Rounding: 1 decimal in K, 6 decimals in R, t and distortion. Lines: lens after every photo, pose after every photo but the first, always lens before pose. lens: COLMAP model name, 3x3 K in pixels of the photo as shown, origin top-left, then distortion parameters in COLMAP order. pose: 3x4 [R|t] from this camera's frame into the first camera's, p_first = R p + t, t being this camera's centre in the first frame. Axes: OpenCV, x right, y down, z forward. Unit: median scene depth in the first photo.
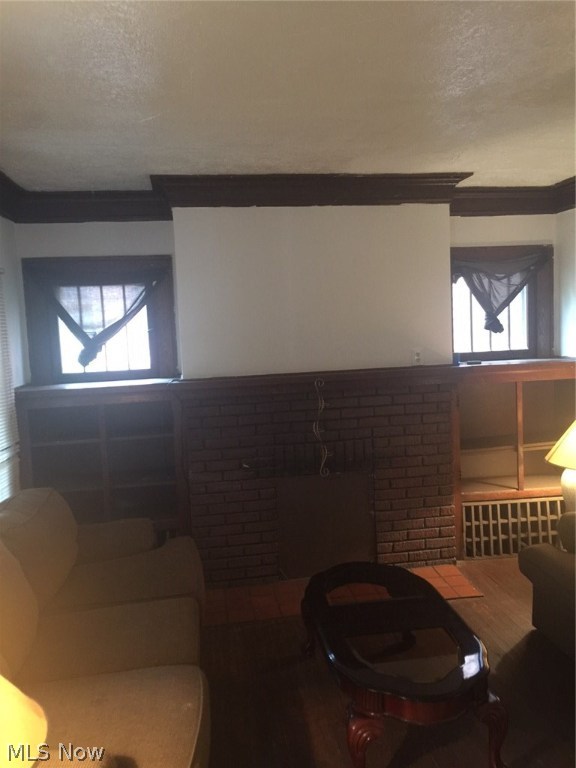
lens RADIAL K [[633.6, 0, 288.0], [0, 633.6, 384.0], [0, 0, 1]] dist [0.097929, -0.146452]
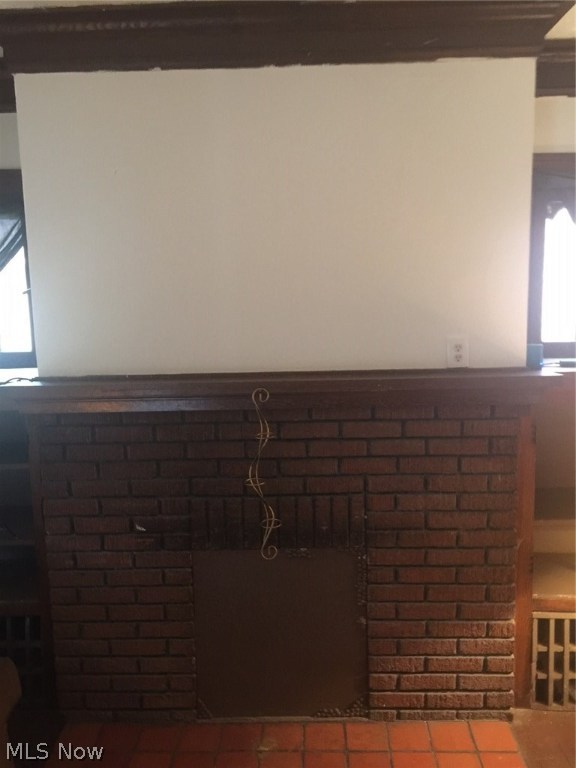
lens RADIAL K [[633.6, 0, 288.0], [0, 633.6, 384.0], [0, 0, 1]] dist [0.097929, -0.146452]
pose [[0.982017, 0.047072, -0.182831, 0.161852], [-0.035525, 0.997192, 0.065927, -0.045808], [0.185421, -0.058247, 0.980931, 0.434601]]
